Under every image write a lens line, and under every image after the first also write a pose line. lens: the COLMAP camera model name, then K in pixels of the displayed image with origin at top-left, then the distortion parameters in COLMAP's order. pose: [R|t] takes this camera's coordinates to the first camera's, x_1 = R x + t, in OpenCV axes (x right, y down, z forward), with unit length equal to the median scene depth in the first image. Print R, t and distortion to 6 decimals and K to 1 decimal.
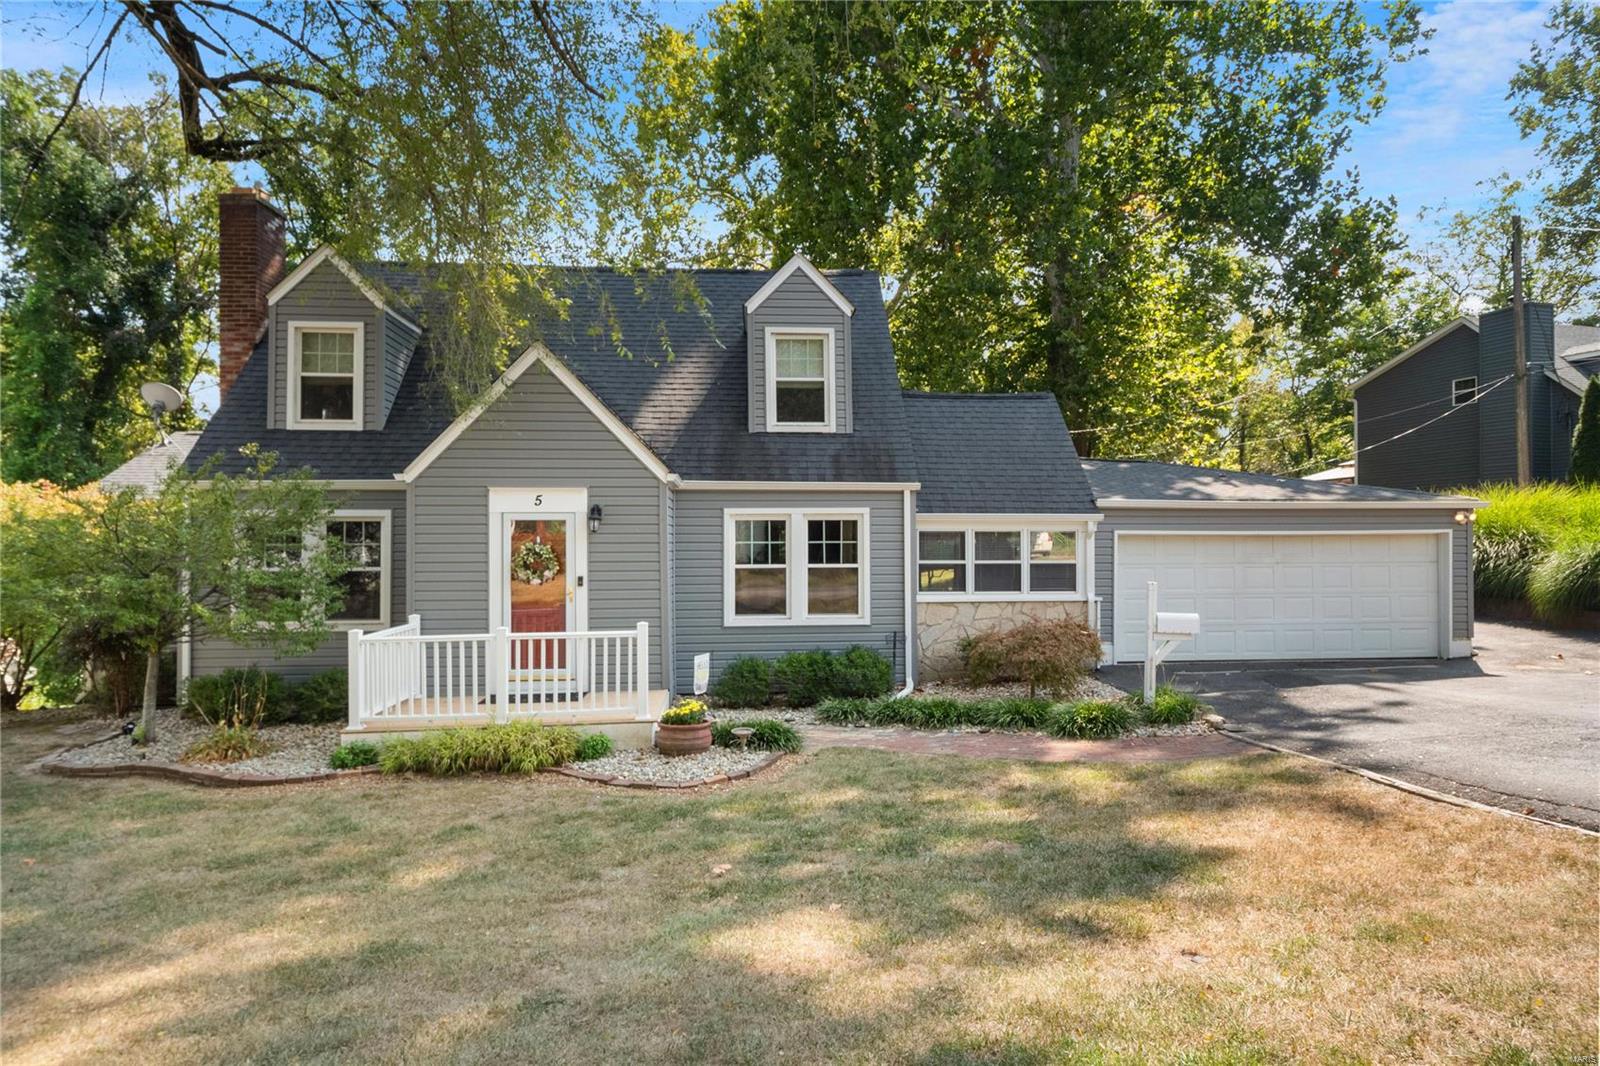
lens RADIAL K [[946.4, 0, 810.6], [0, 946.4, 522.2], [0, 0, 1]] dist [0.006689, 0.006440]
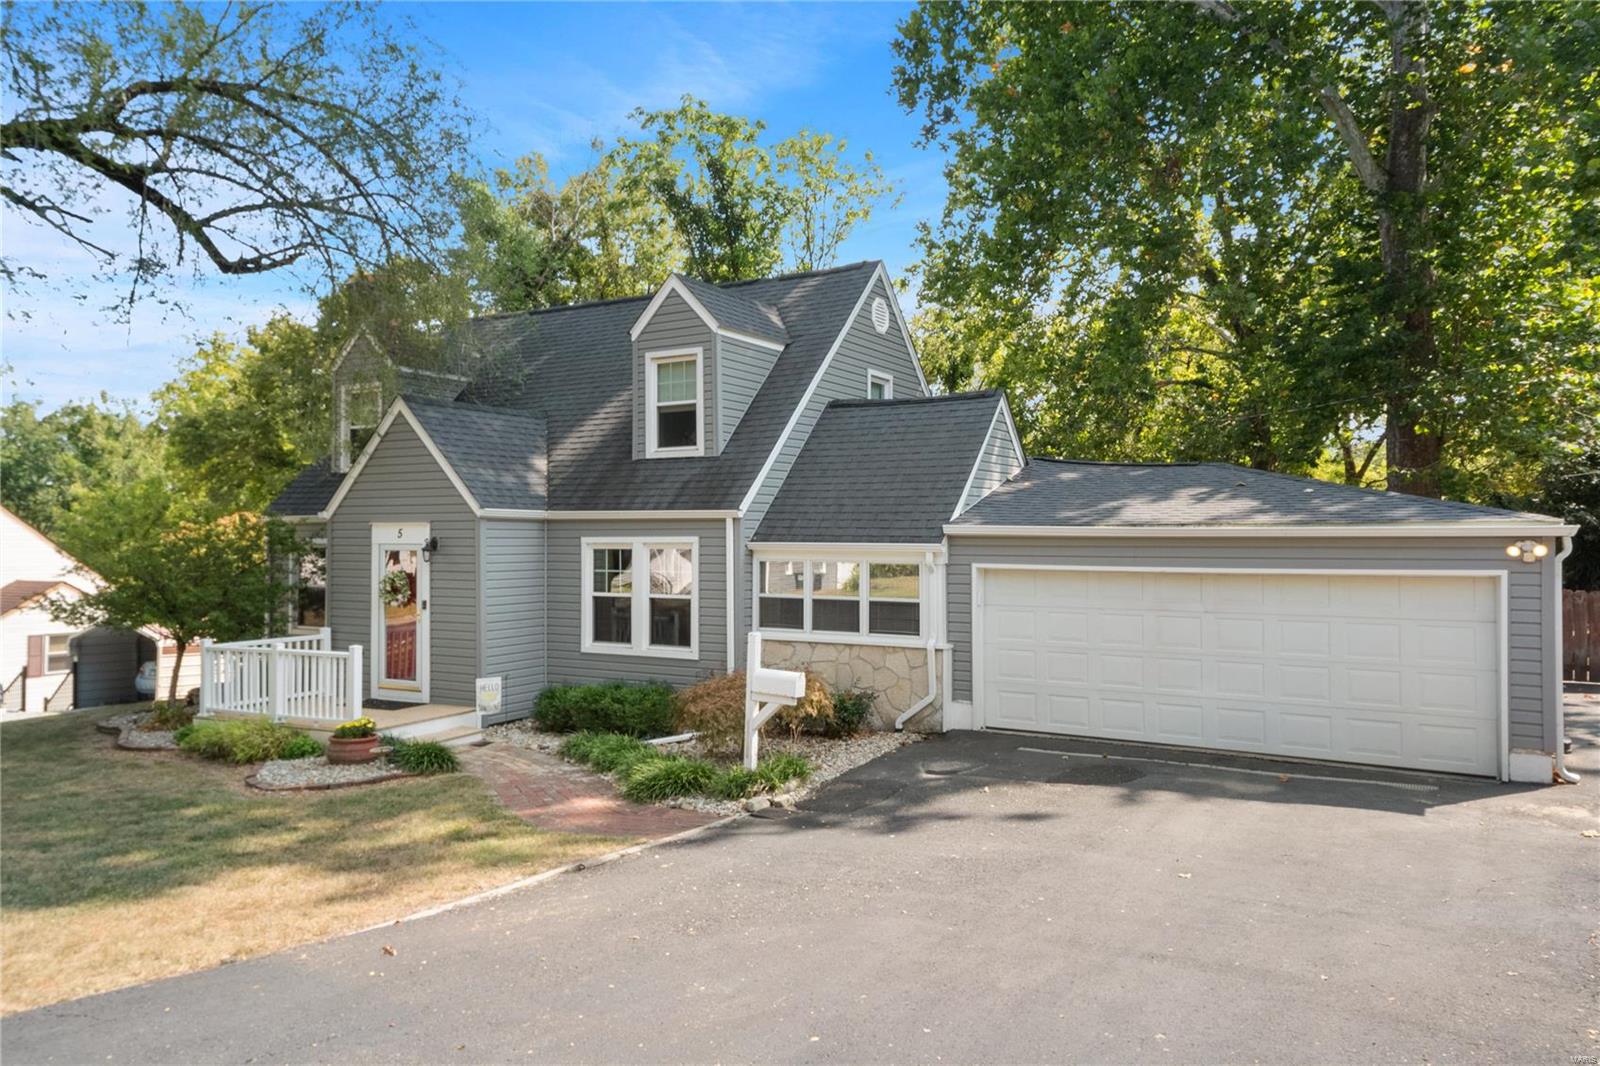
lens RADIAL K [[1131.4, 0, 800.5], [0, 1131.4, 523.2], [0, 0, 1]] dist [0.102135, -0.000925]
pose [[0.802587, -0.008724, -0.596471, 0.834736], [0.006396, 0.999961, -0.006019, -0.021521], [0.596501, 0.001015, 0.802612, 0.151475]]
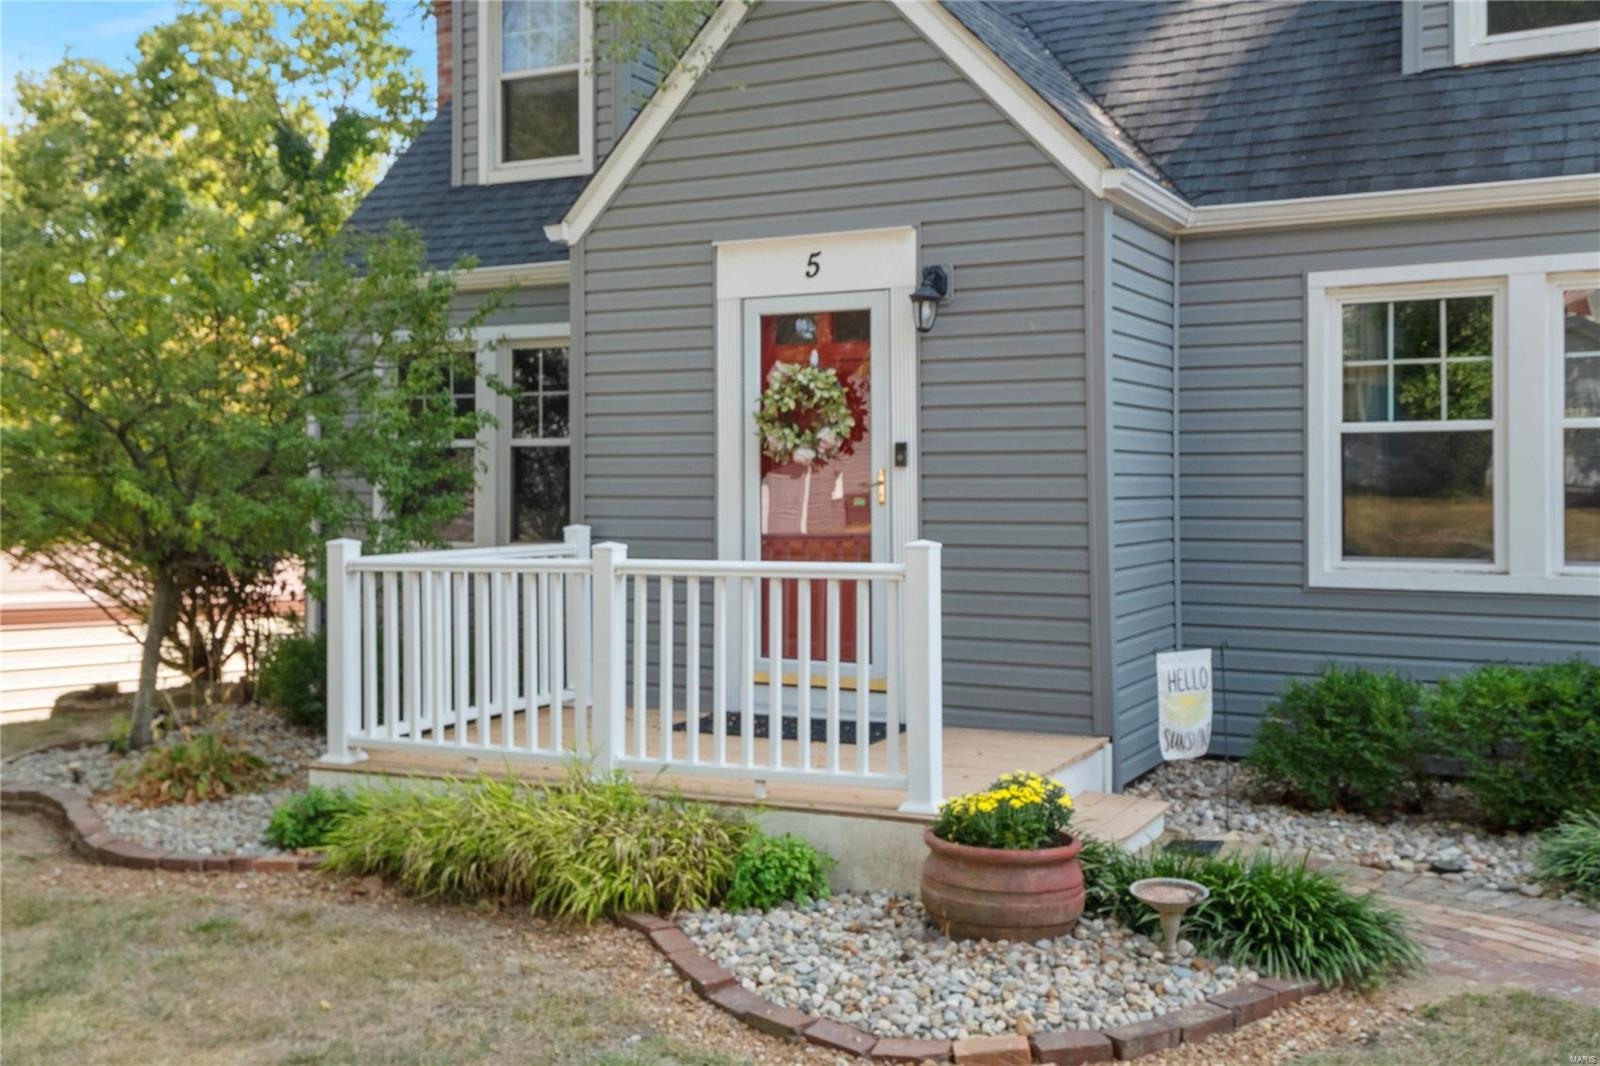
lens RADIAL K [[1546.9, 0, 823.0], [0, 1546.9, 466.2], [0, 0, 1]] dist [0.101307, 0.000000]
pose [[0.838749, -0.003024, -0.544509, 0.085610], [0.009751, 0.999908, 0.009466, 0.054199], [0.544430, -0.013249, 0.838701, 0.370372]]
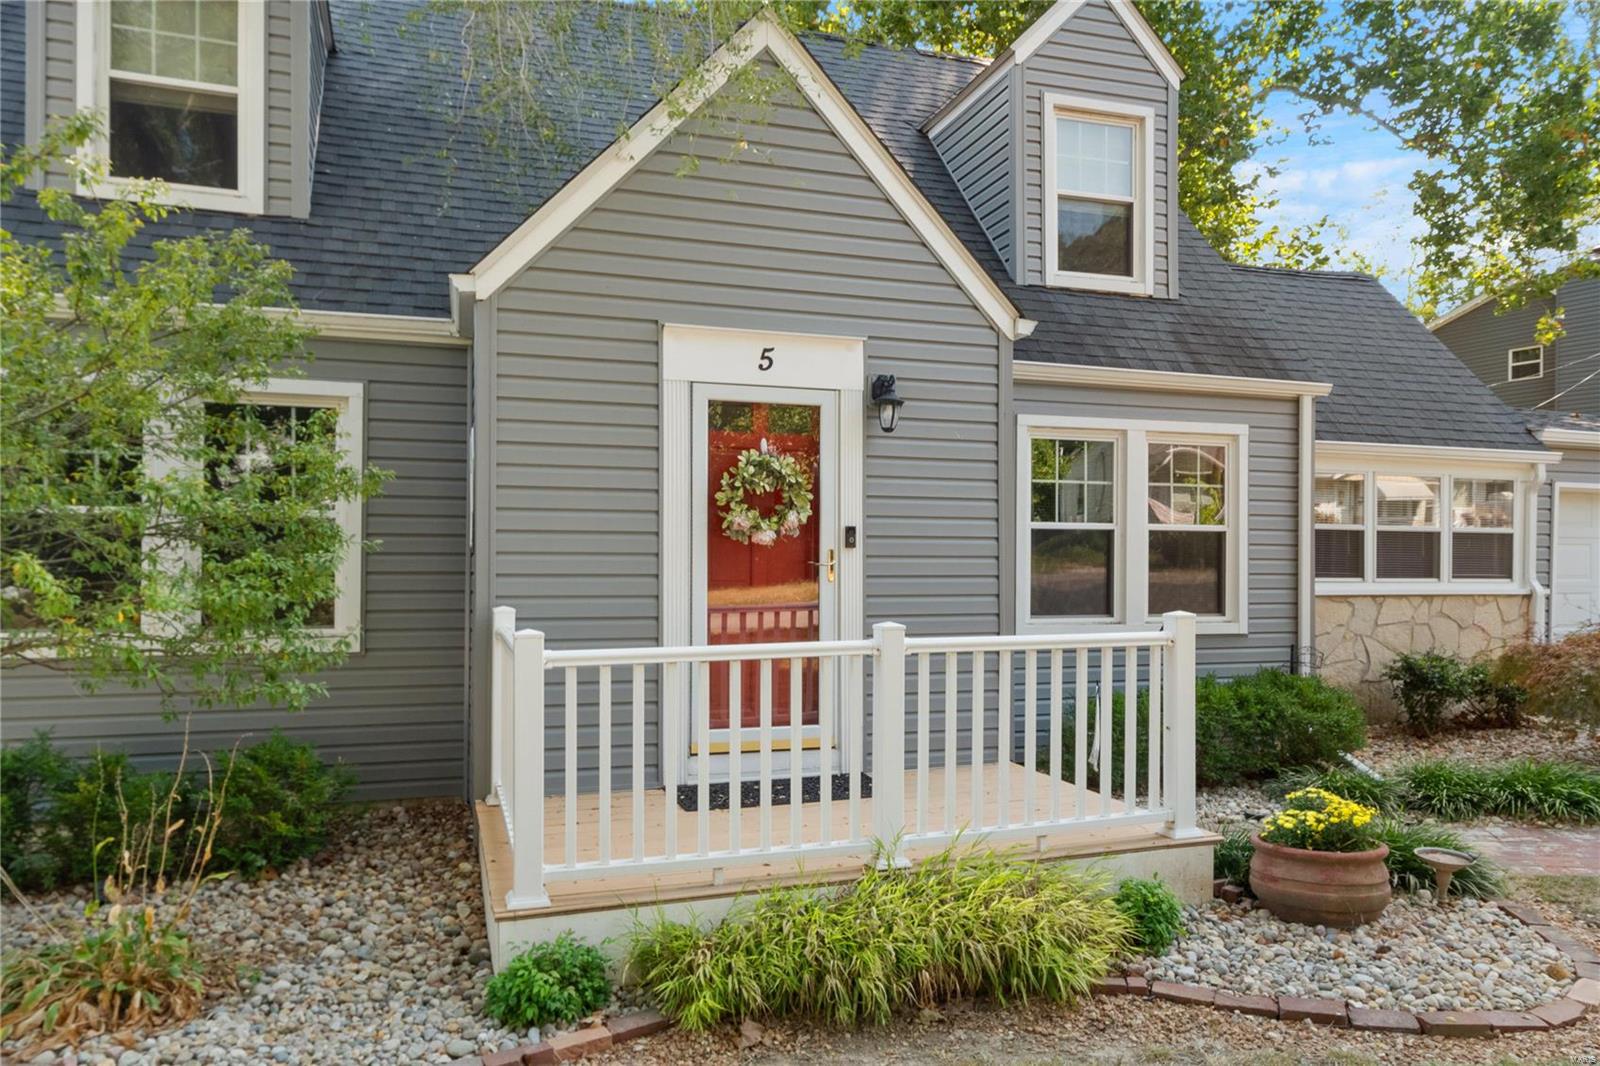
lens RADIAL K [[1151.8, 0, 807.9], [0, 1151.8, 548.3], [0, 0, 1]] dist [0.036507, -0.001411]
pose [[0.971703, 0.010933, 0.235951, -0.355257], [-0.012510, 0.999908, 0.005187, 0.058169], [-0.235873, -0.007992, 0.971751, 0.401628]]
